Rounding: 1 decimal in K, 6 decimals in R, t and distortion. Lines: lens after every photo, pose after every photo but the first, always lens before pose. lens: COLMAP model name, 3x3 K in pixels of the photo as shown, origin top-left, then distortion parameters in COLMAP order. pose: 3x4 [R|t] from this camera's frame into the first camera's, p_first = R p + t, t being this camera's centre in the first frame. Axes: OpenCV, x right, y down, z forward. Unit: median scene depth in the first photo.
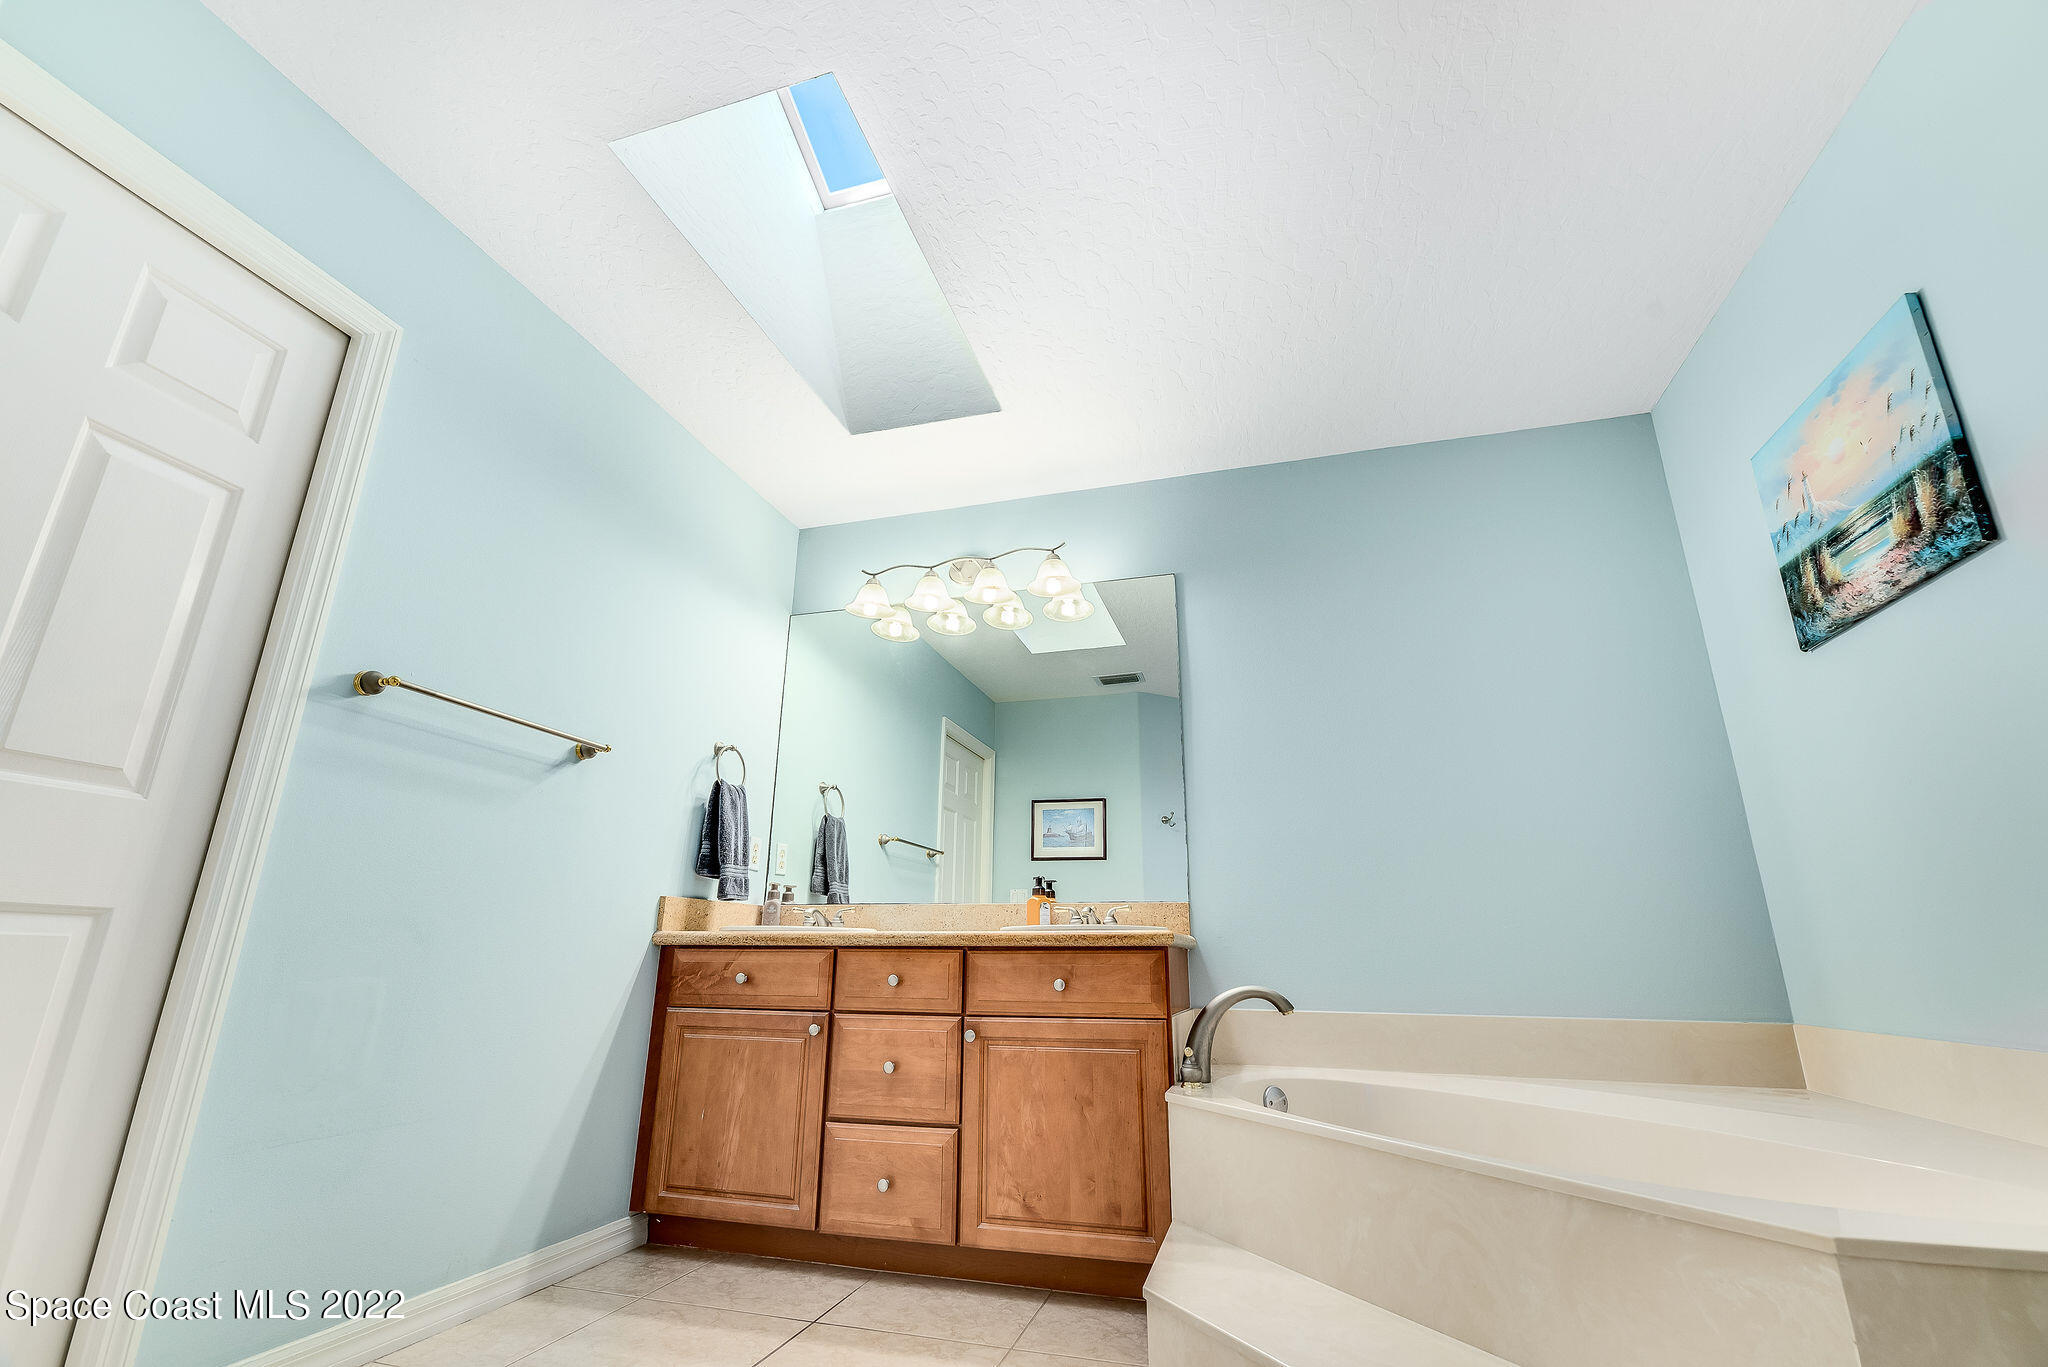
lens RADIAL K [[886.7, 0, 1027.1], [0, 886.7, 675.1], [0, 0, 1]] dist [-0.001584, 0.000552]
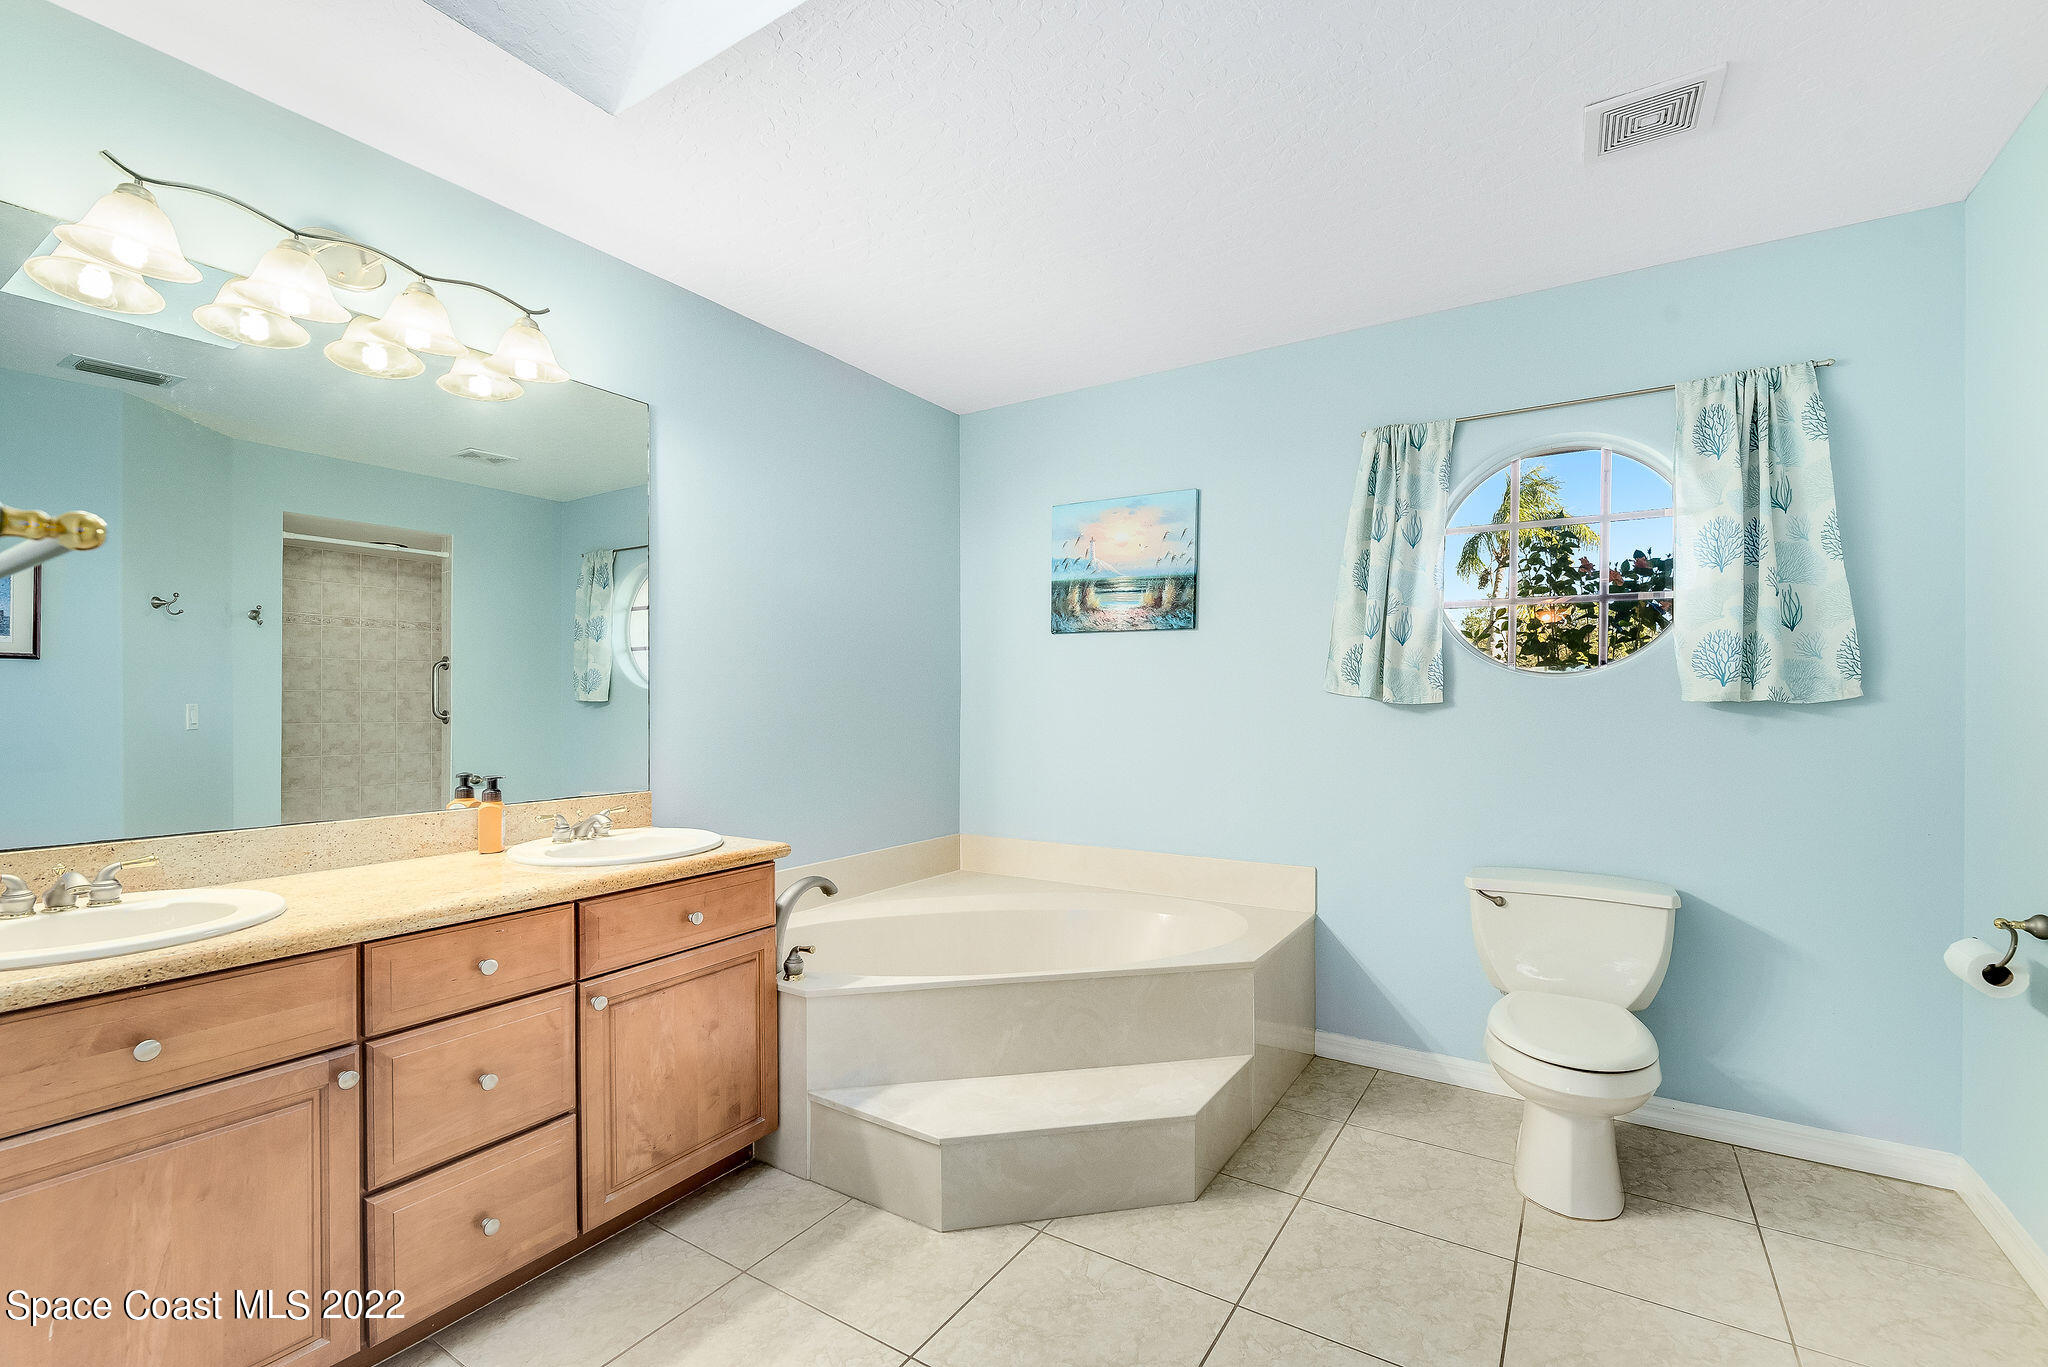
lens RADIAL K [[886.7, 0, 1023.3], [0, 886.7, 695.6], [0, 0, 1]] dist [-0.001584, 0.000552]
pose [[0.282789, -0.003535, 0.959176, -0.770592], [-0.291937, 0.952233, 0.089579, -0.049416], [-0.913676, -0.305350, 0.268250, 0.540977]]
